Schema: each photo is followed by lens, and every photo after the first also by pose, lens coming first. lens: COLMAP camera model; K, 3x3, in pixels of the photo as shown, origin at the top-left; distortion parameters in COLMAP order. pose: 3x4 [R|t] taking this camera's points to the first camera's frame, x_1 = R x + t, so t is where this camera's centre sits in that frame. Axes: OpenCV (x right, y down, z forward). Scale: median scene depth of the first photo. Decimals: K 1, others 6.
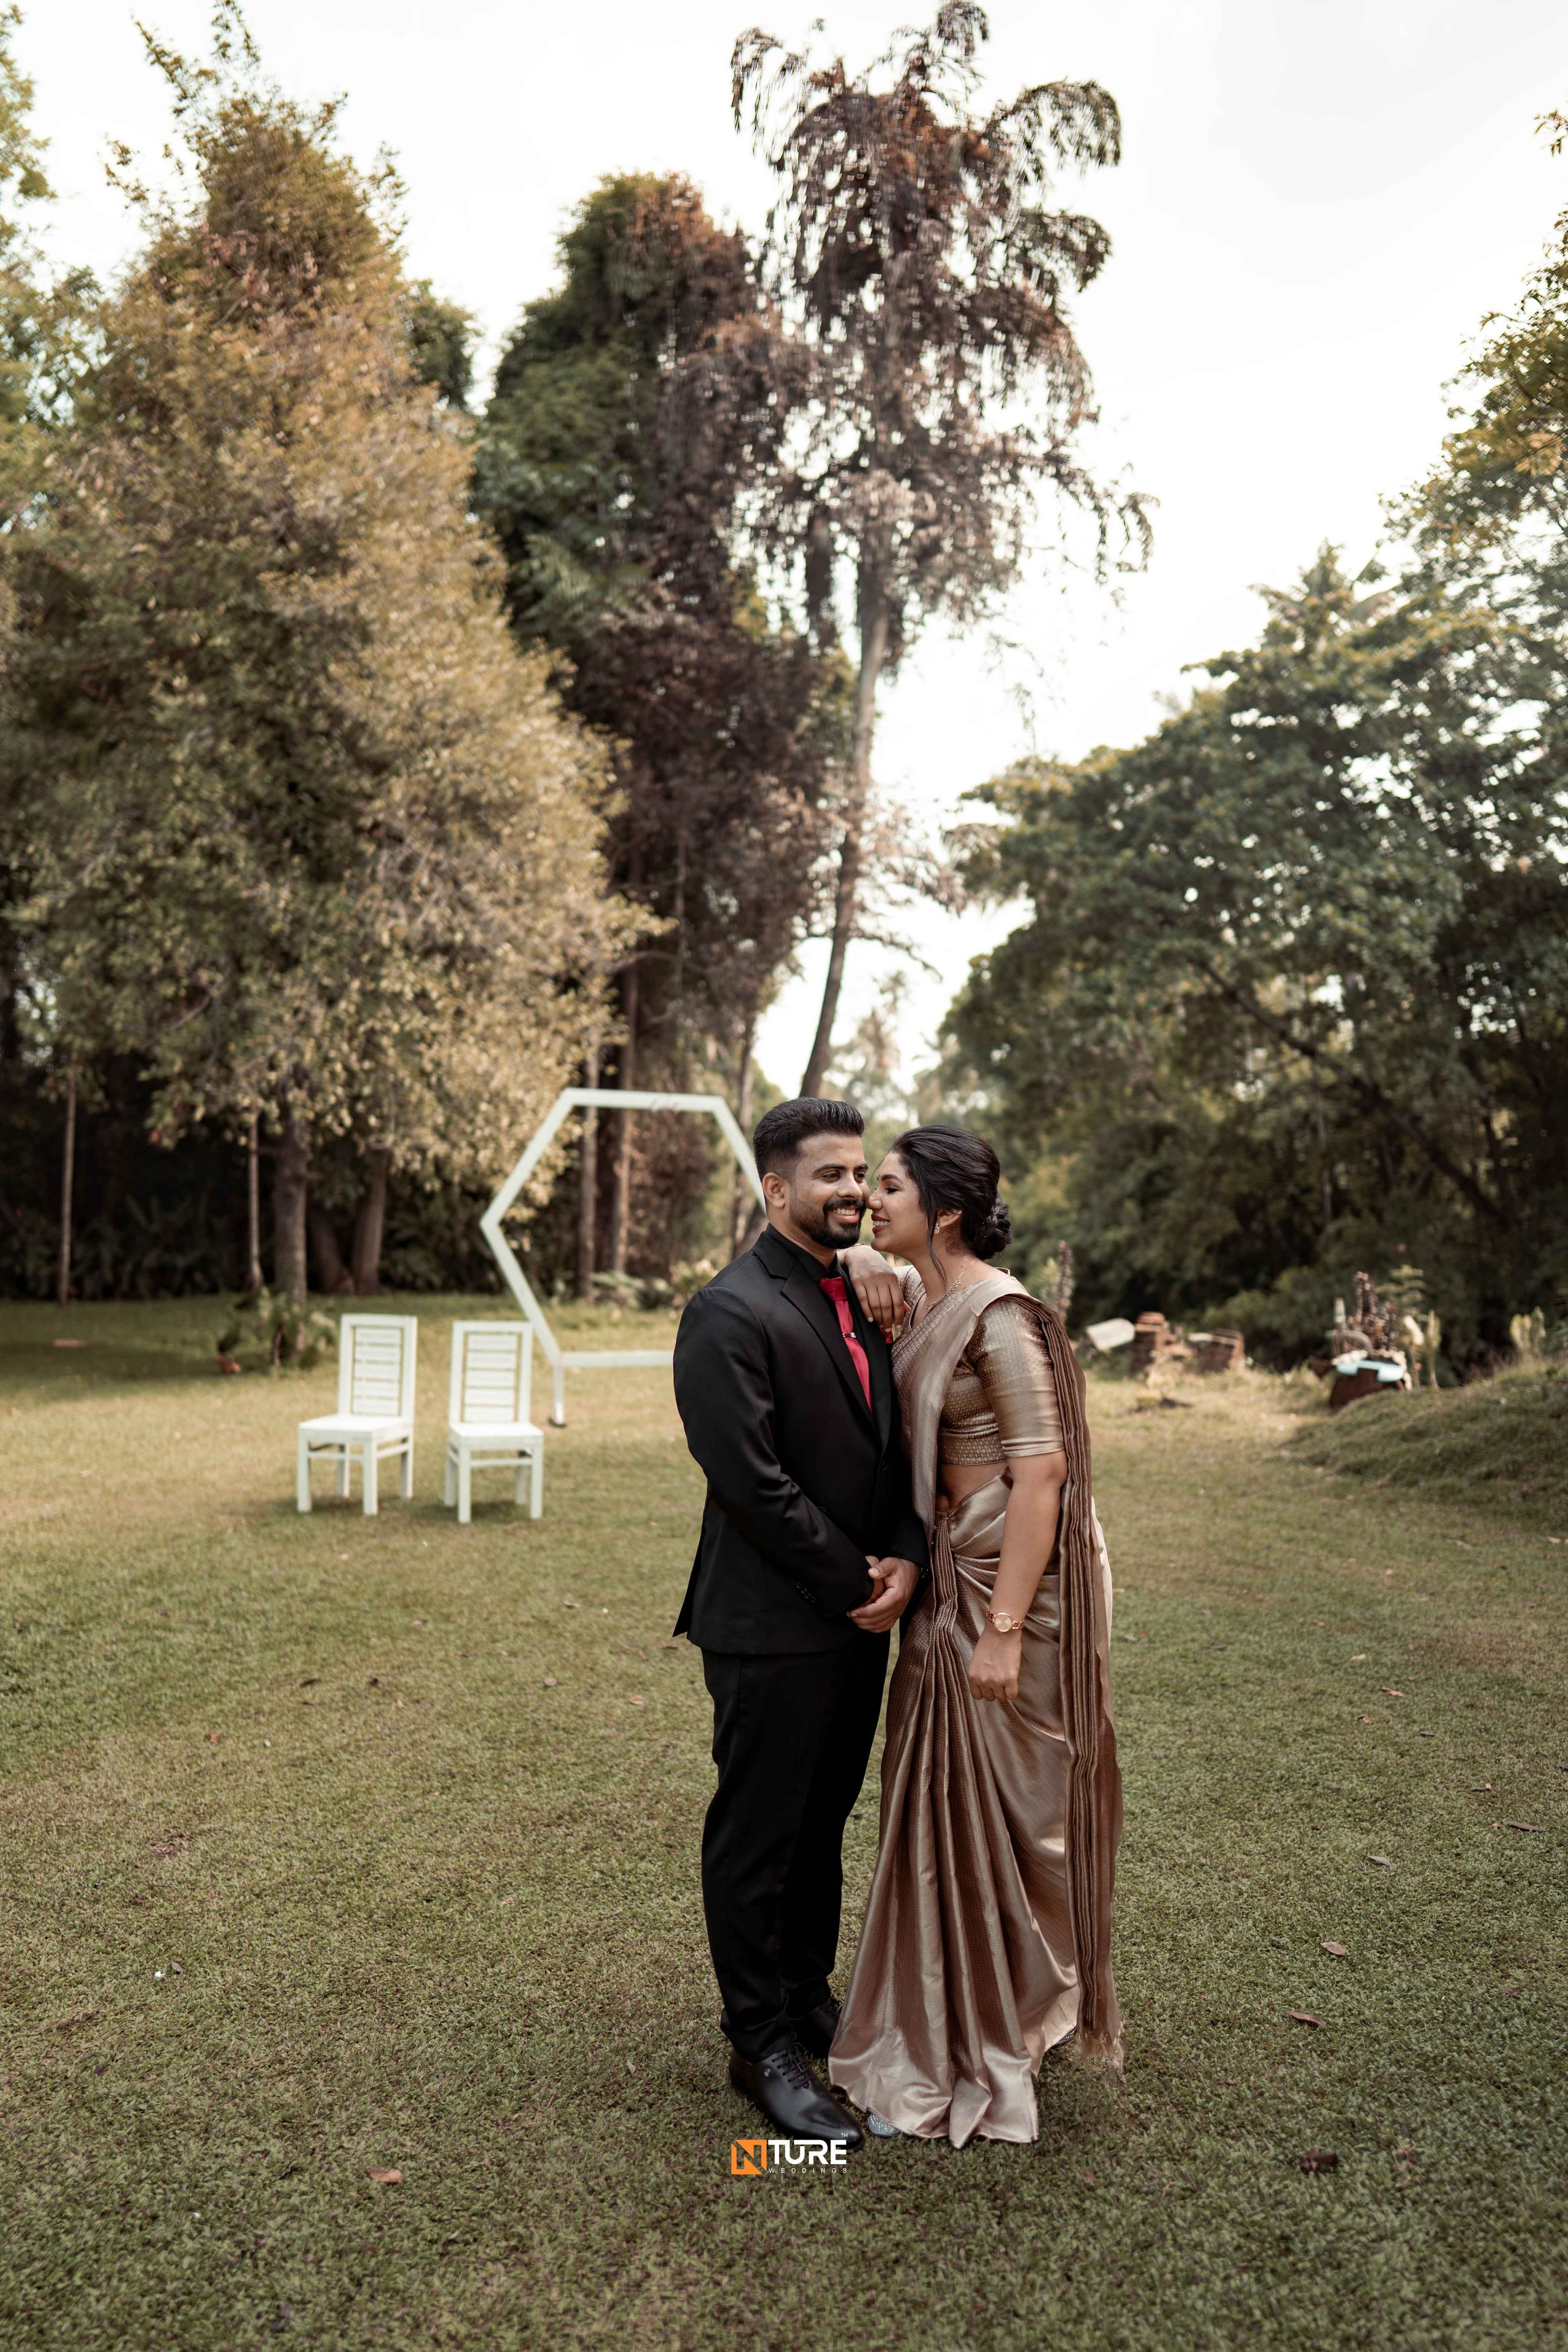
lens RADIAL K [[1564.7, 0, 784.0], [0, 1564.7, 1176.0], [0, 0, 1]] dist [-0.002700, 0.001741]
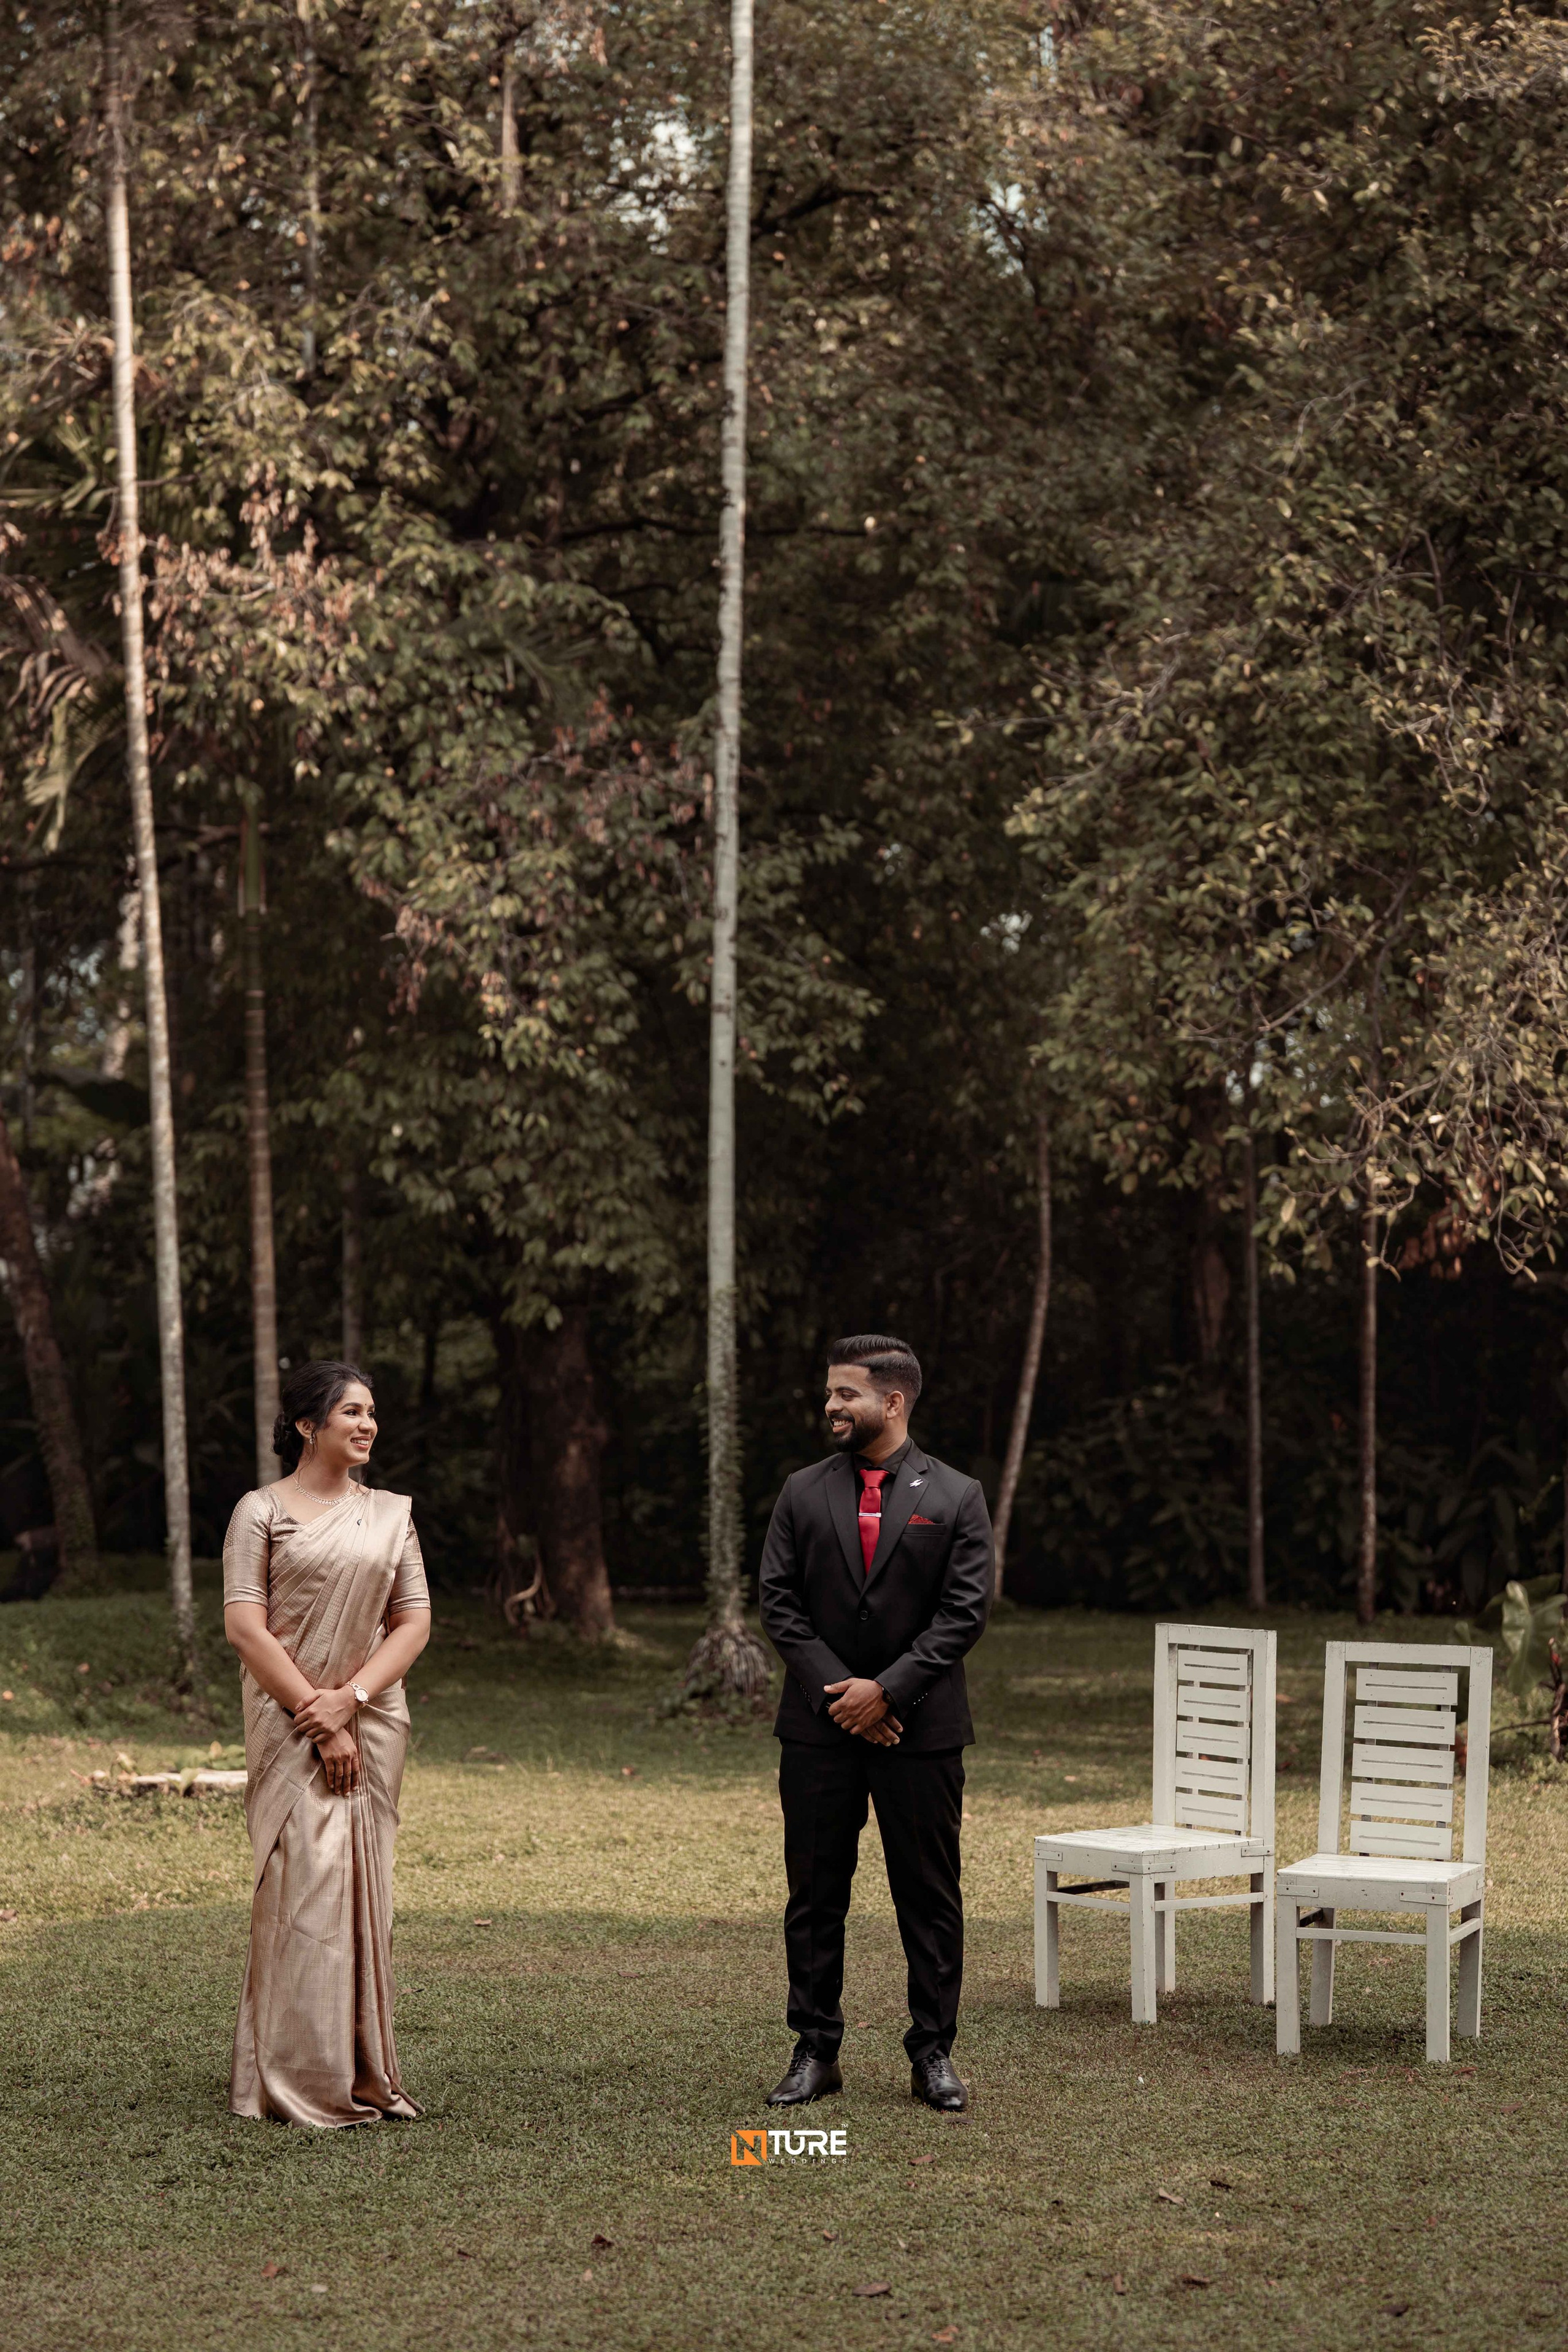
lens RADIAL K [[3994.8, 0, 528.4], [0, 3994.8, 1170.7], [0, 0, 1]] dist [-0.011337, -0.119589]
pose [[0.708877, -0.052522, -0.703373, 0.212669], [0.025221, 0.998473, -0.049139, 0.001778], [0.704881, 0.017094, 0.709120, -0.015281]]
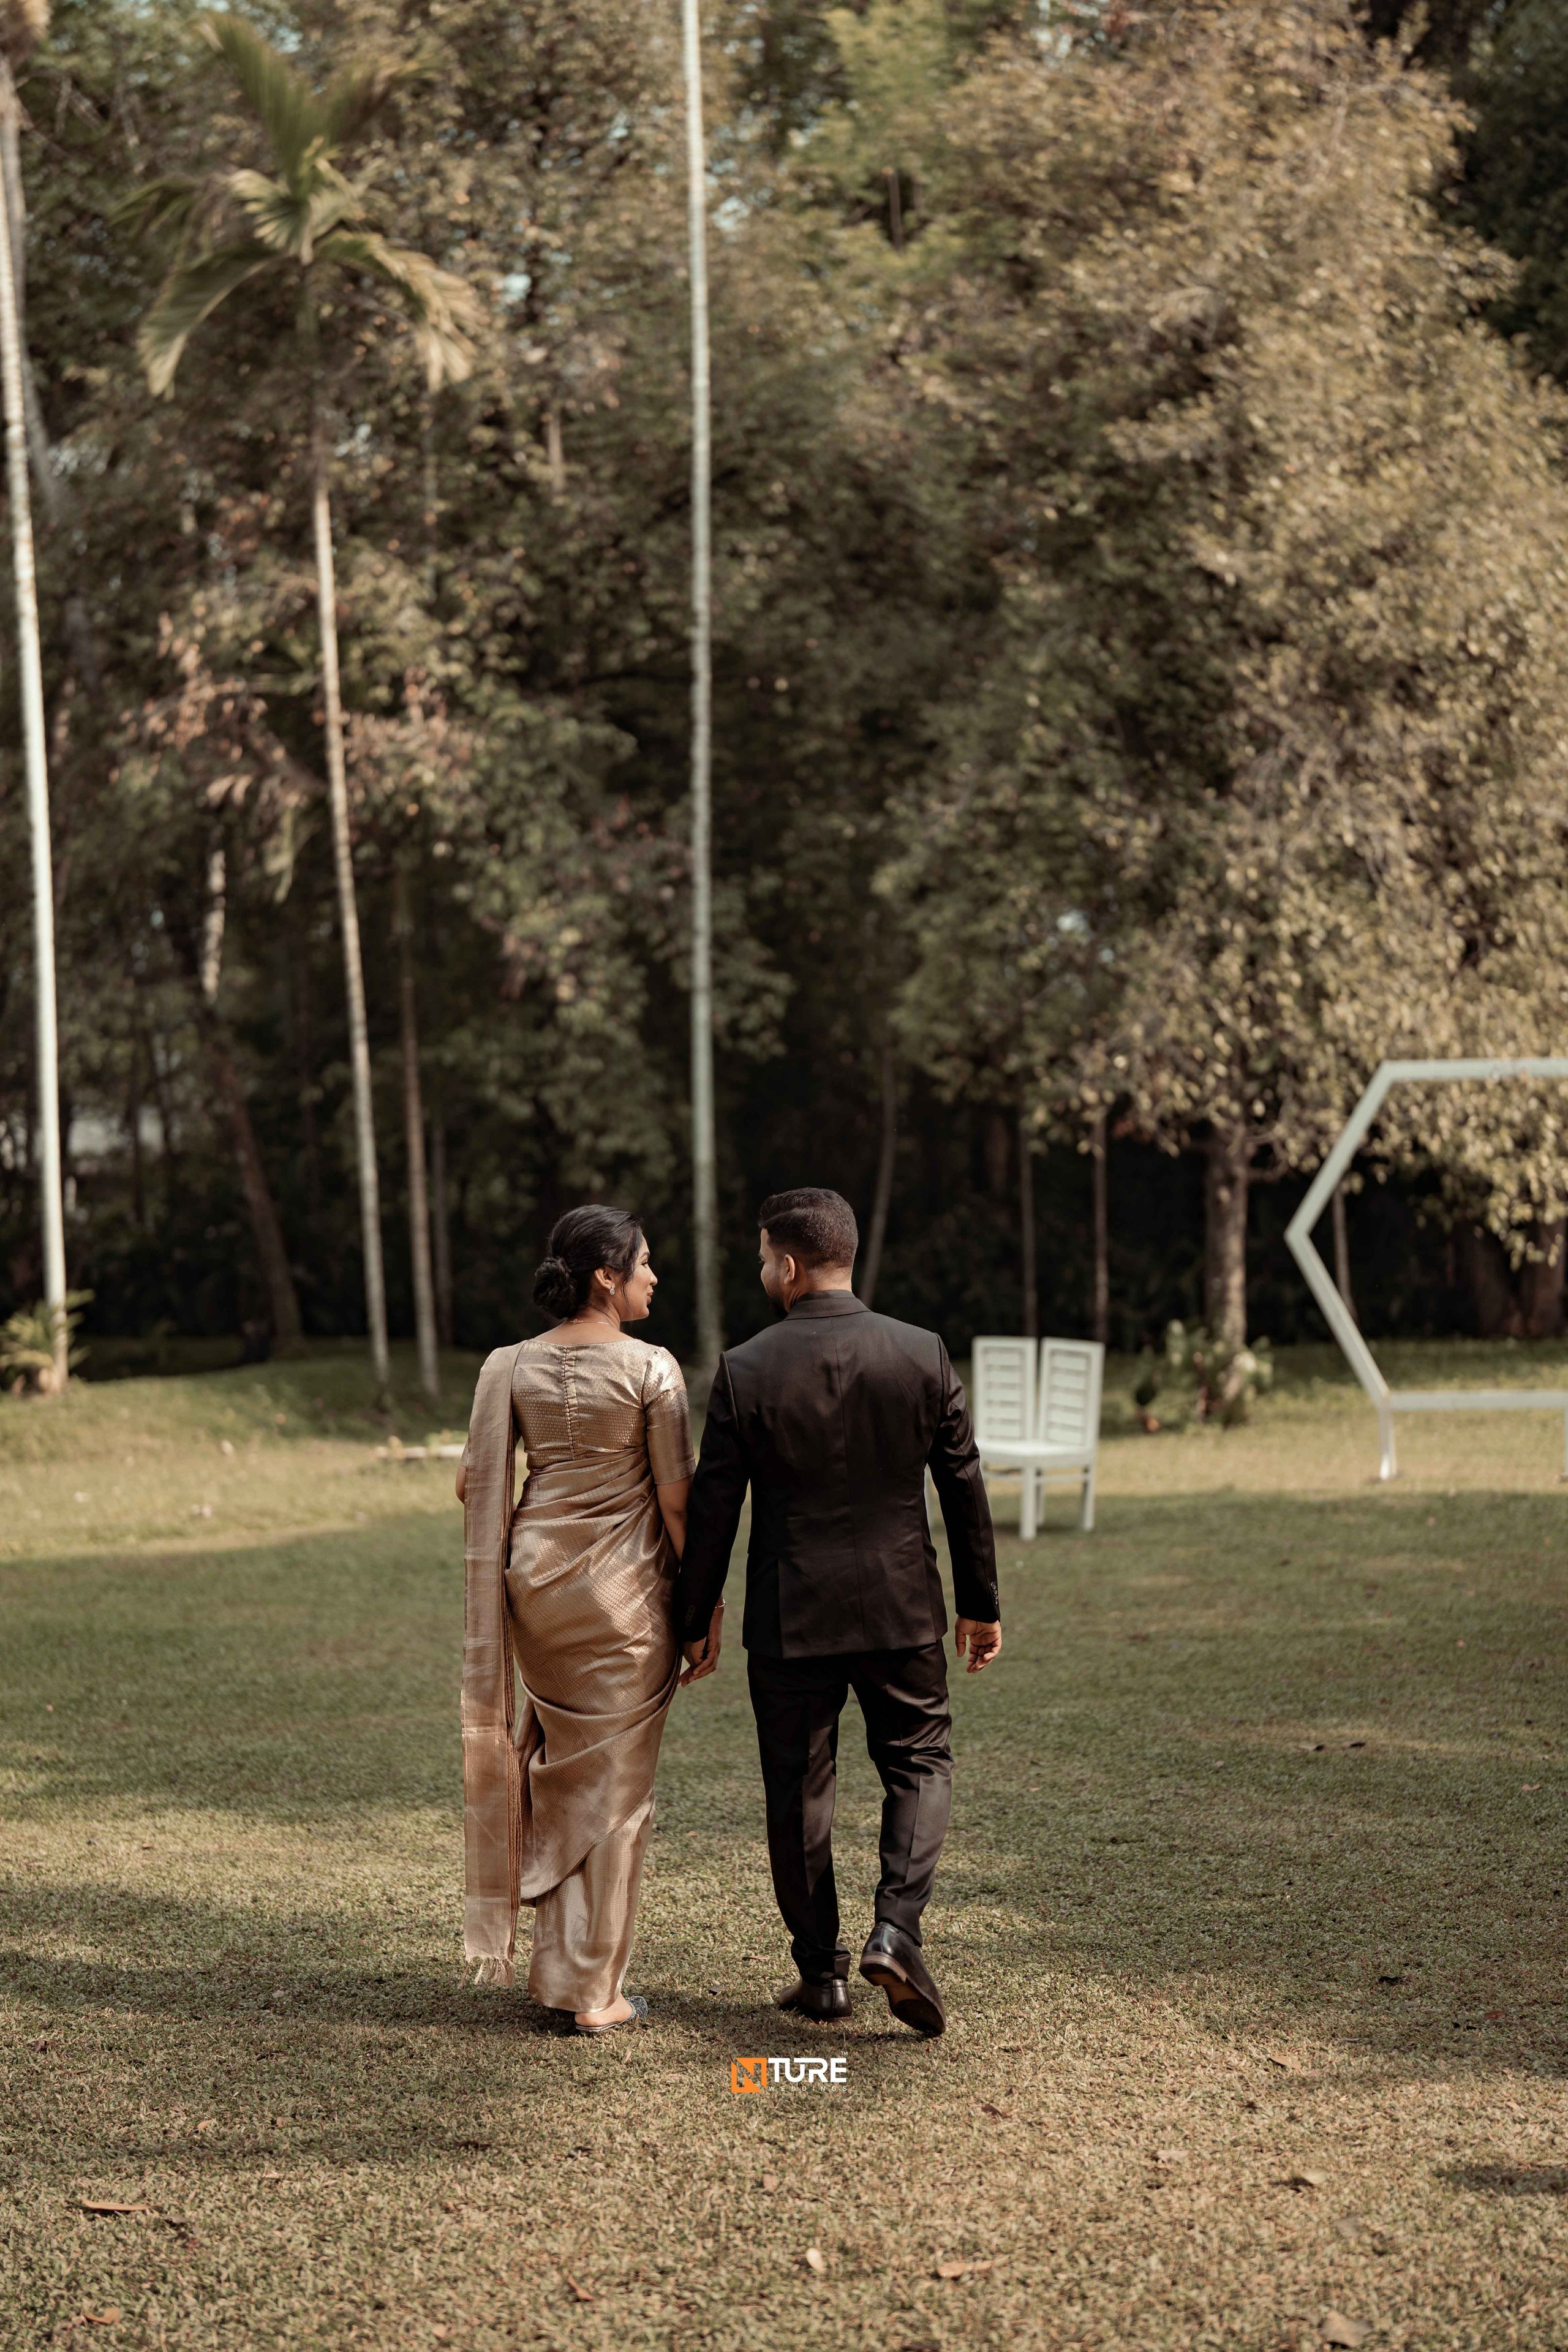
lens RADIAL K [[3413.1, 0, 784.0], [0, 3413.1, 1176.0], [0, 0, 1]] dist [-0.005917, 0.003303]
pose [[0.777459, -0.041175, -0.627584, 0.446263], [0.050530, 0.998718, -0.002928, -0.004953], [0.626900, -0.029436, 0.778543, -0.341329]]
